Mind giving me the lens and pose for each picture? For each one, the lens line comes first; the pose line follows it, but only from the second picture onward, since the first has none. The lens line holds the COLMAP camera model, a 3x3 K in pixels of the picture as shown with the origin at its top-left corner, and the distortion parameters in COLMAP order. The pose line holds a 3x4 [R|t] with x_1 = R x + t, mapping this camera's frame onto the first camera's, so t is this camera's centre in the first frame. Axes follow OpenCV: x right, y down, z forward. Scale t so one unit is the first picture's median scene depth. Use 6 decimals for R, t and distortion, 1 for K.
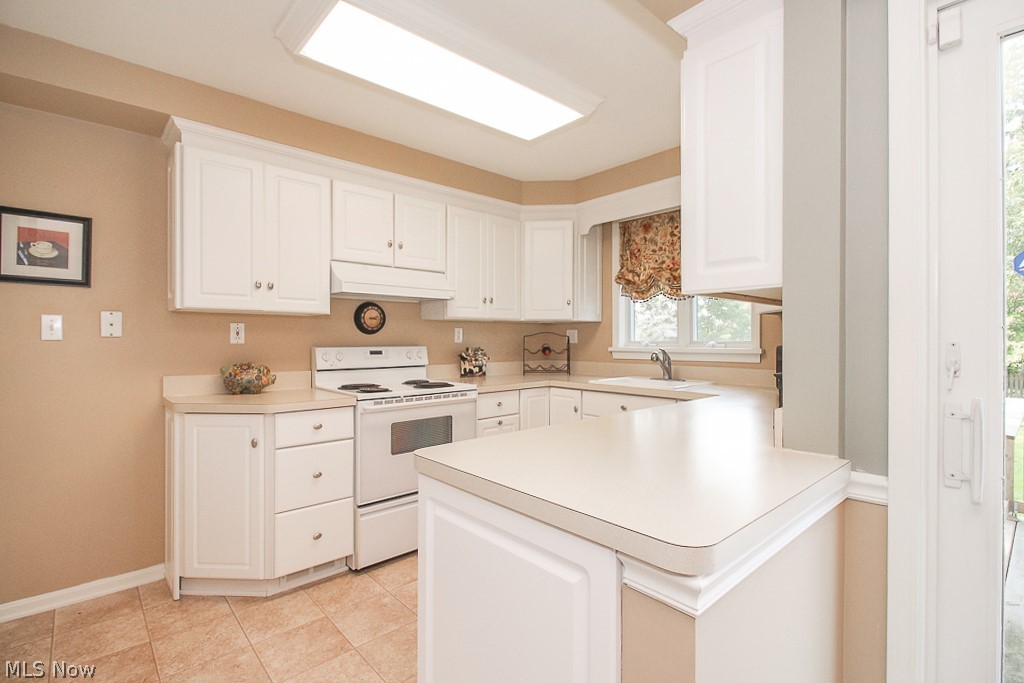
lens RADIAL K [[473.4, 0, 512.0], [0, 473.4, 341.5], [0, 0, 1]] dist [-0.000565, -0.000218]
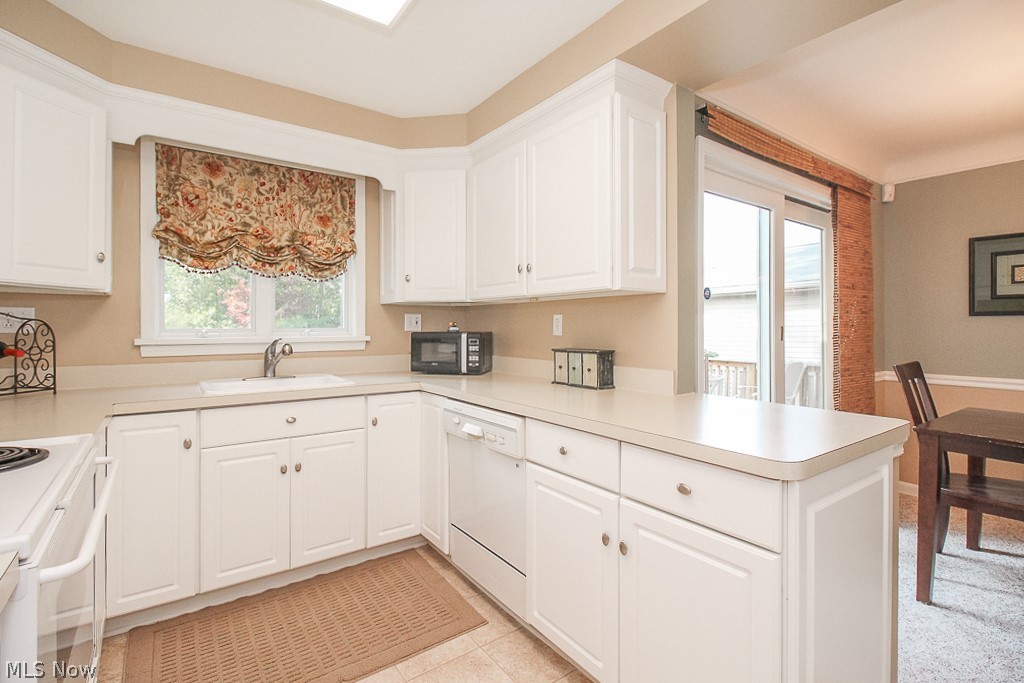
lens RADIAL K [[476.8, 0, 513.2], [0, 476.8, 324.3], [0, 0, 1]] dist [0.000643, 0.000021]
pose [[0.093113, 0.000970, 0.995655, -0.390935], [-0.000757, 0.999999, -0.000903, -0.006562], [-0.995655, -0.000670, 0.093113, 0.489989]]
